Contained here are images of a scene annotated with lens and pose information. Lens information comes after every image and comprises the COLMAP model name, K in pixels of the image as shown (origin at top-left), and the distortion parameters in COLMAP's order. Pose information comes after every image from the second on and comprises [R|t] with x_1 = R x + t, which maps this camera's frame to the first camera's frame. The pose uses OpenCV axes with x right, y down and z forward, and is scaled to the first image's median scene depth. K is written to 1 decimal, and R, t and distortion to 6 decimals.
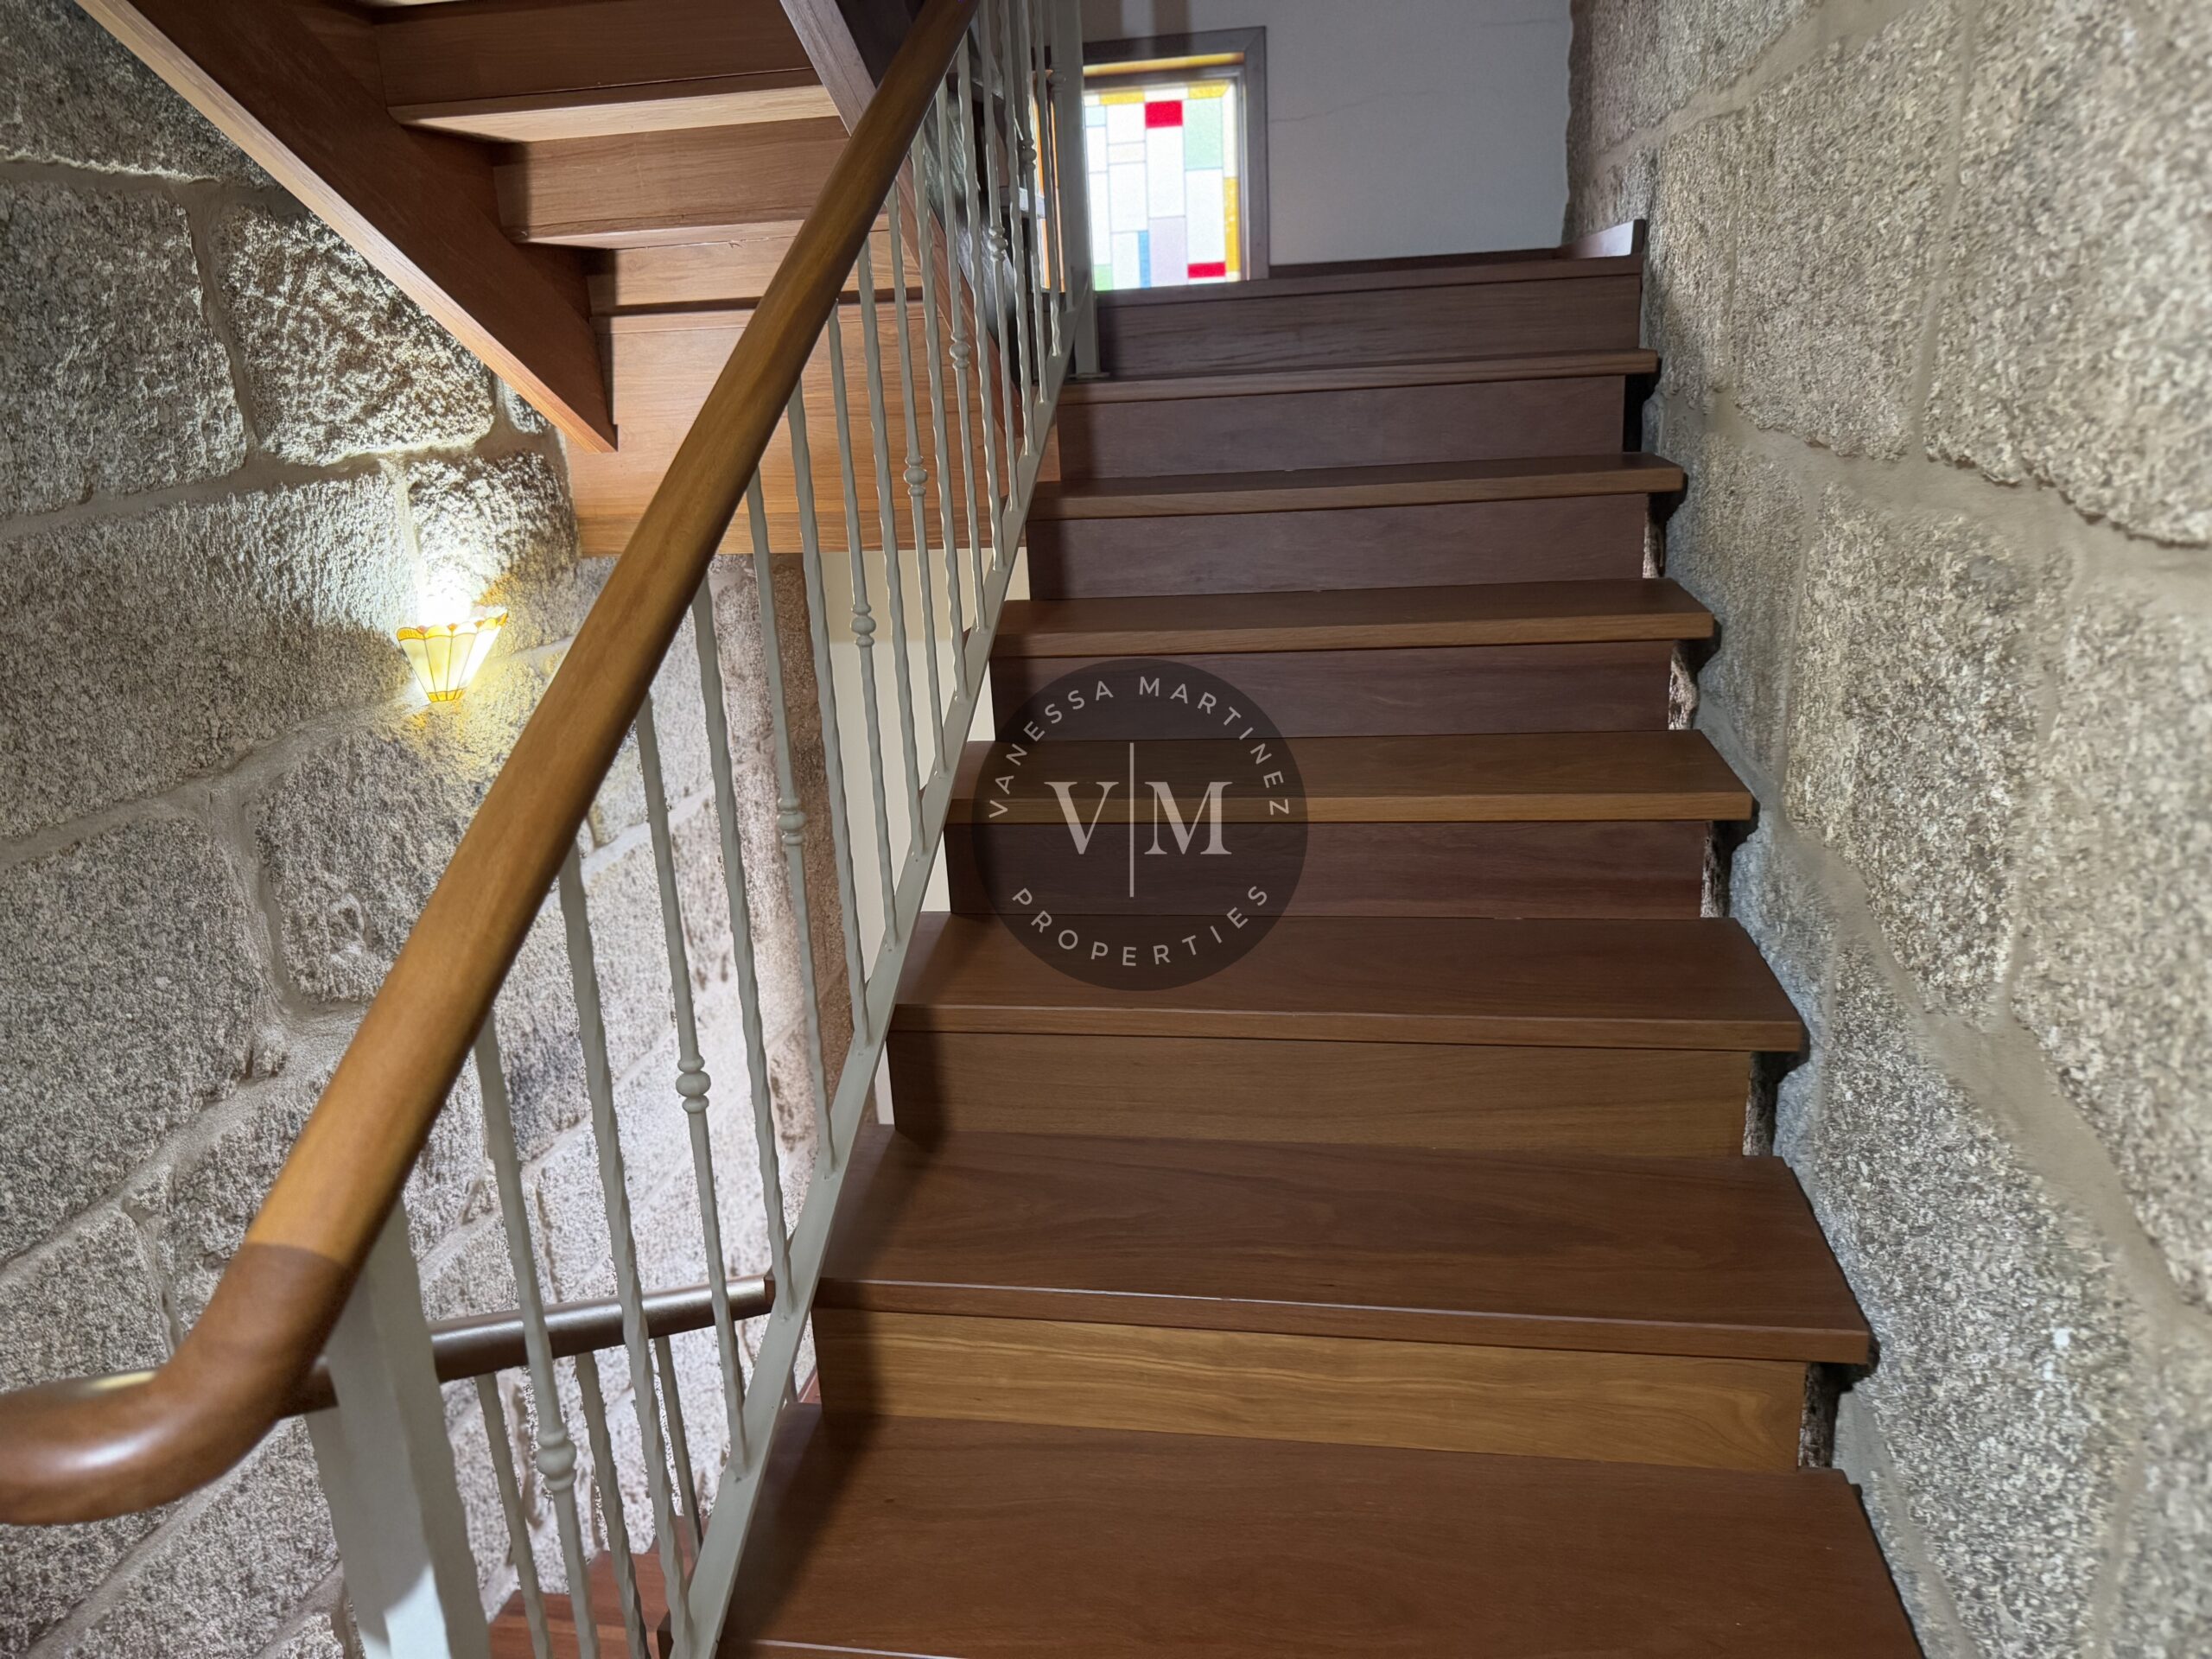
lens RADIAL K [[1566.8, 0, 1113.9], [0, 1566.8, 829.7], [0, 0, 1]] dist [-0.000736, -0.008254]
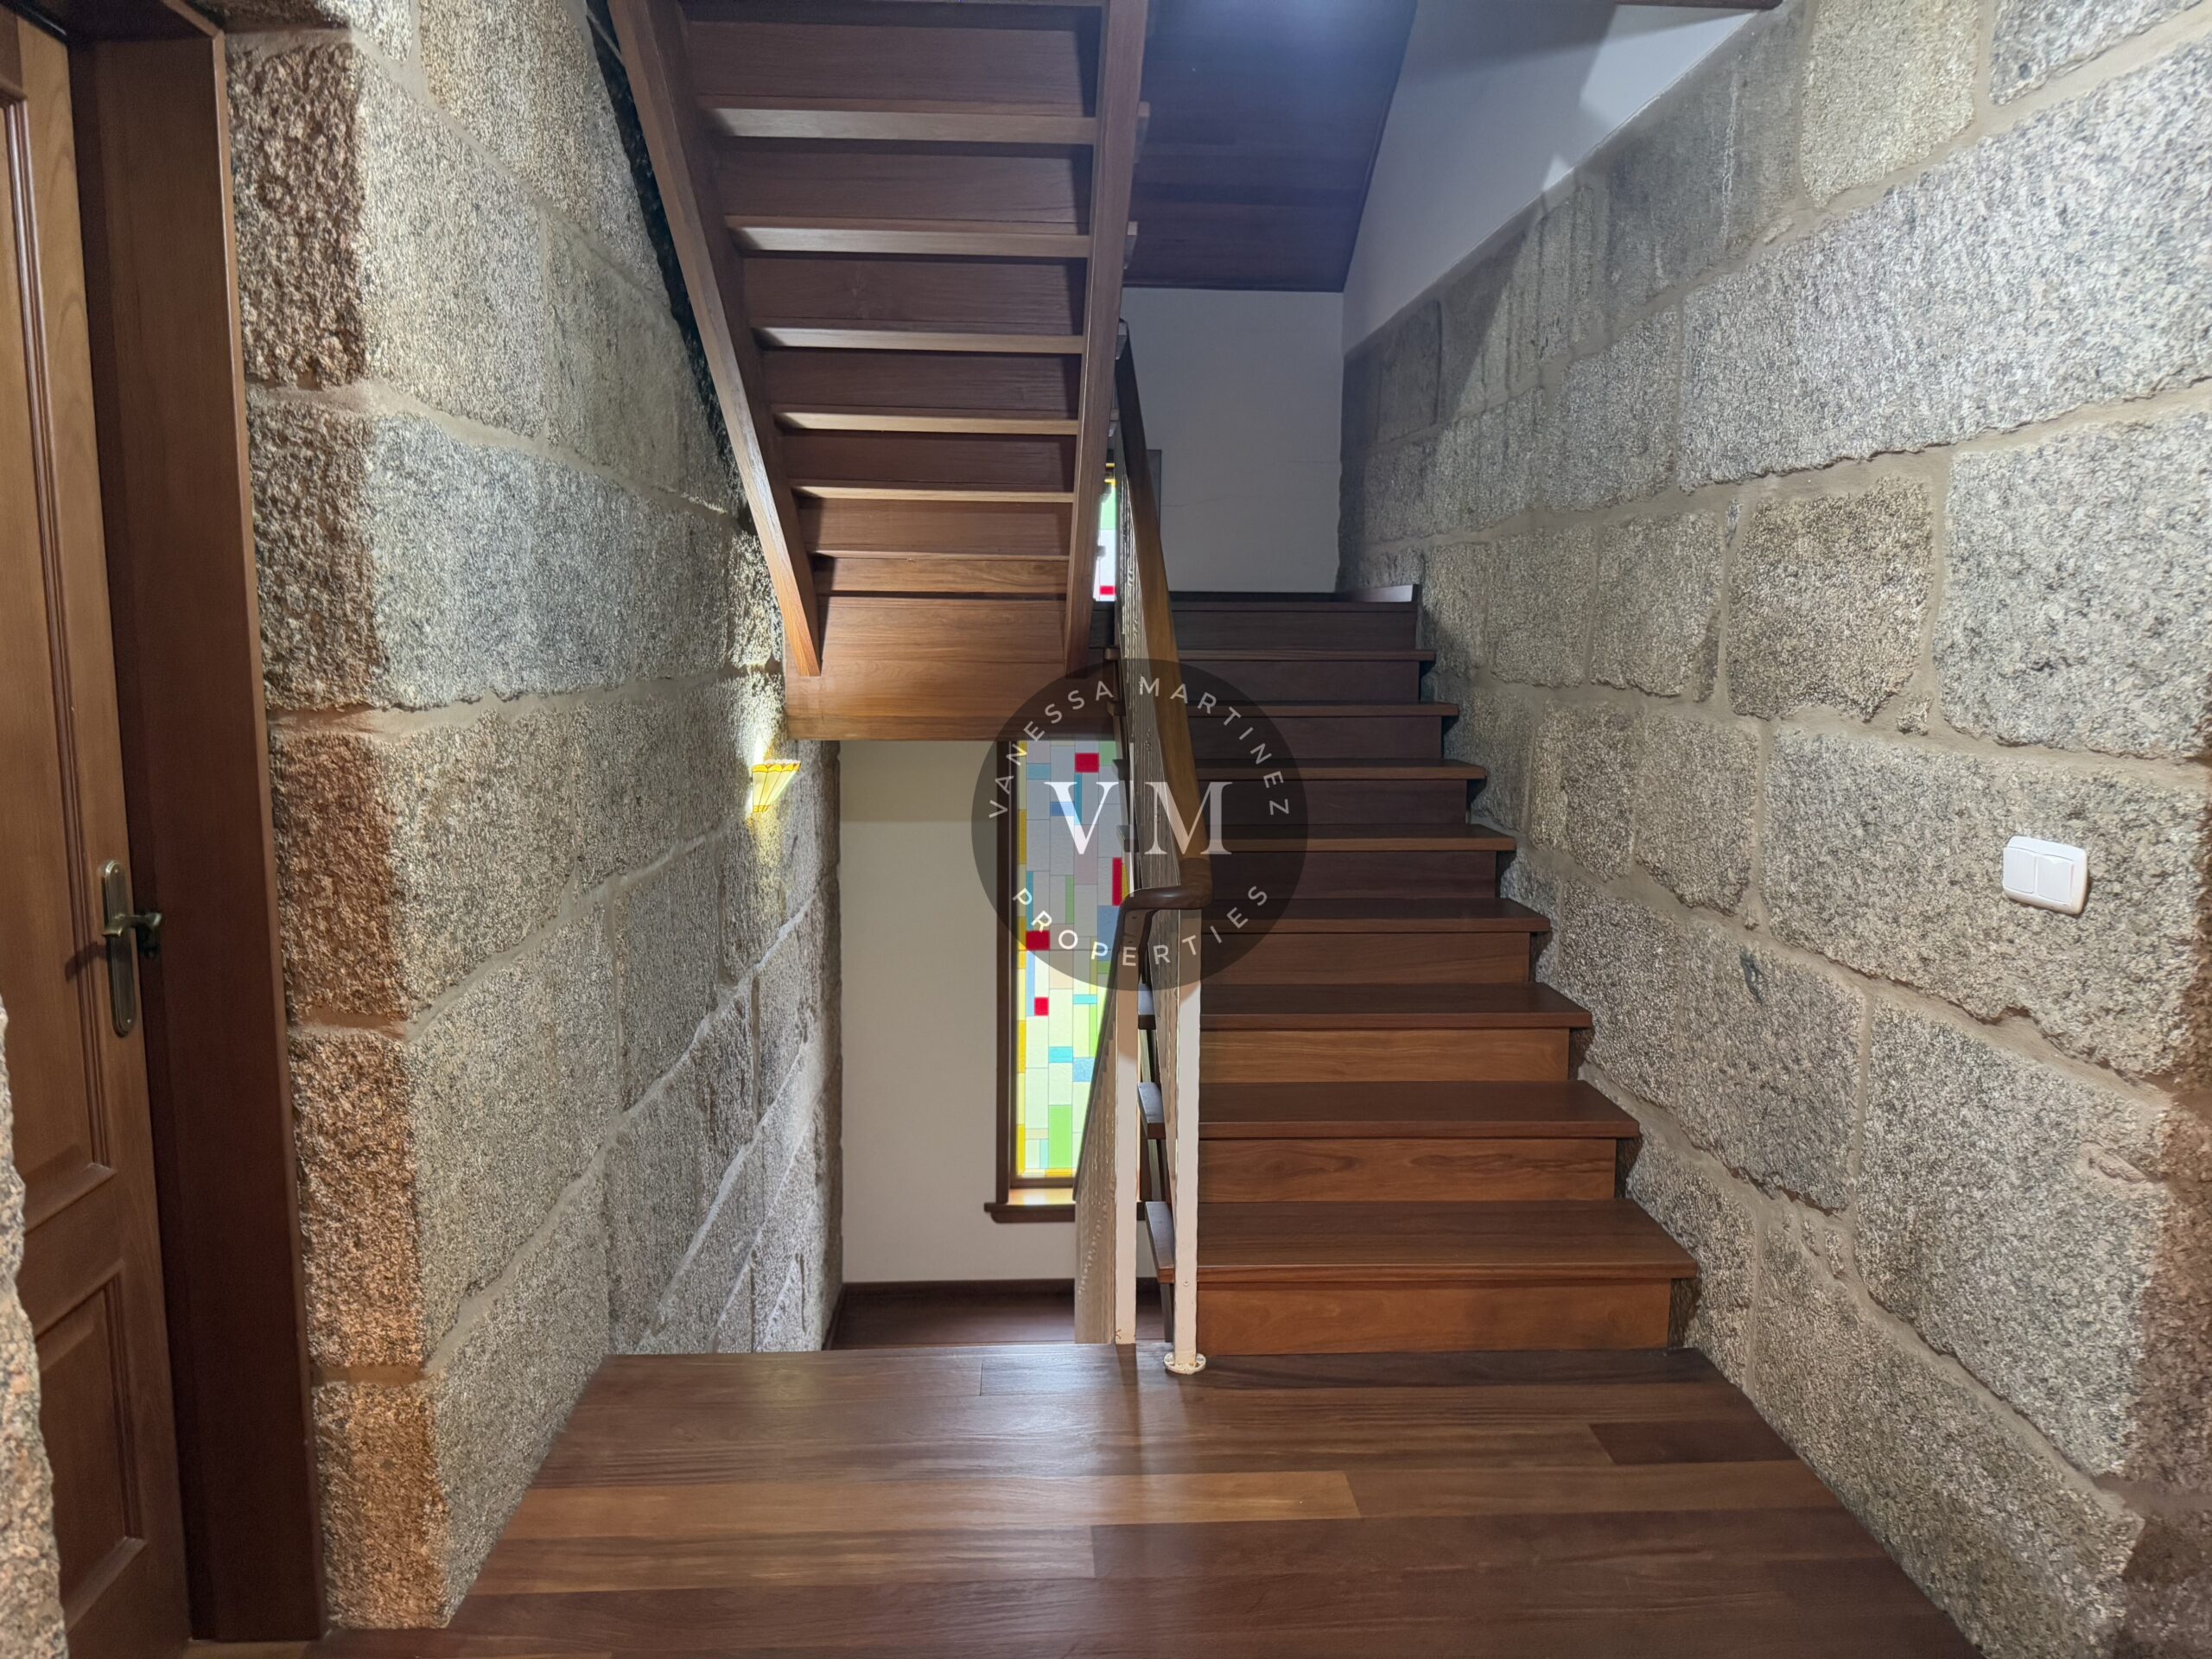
lens RADIAL K [[1553.0, 0, 1106.0], [0, 1553.0, 829.5], [0, 0, 1]] dist [0.172536, -0.342905]
pose [[0.973942, 0.032157, 0.224508, -0.637122], [0.009771, 0.983028, -0.183194, 0.353869], [-0.226588, 0.180614, 0.957098, -0.972003]]
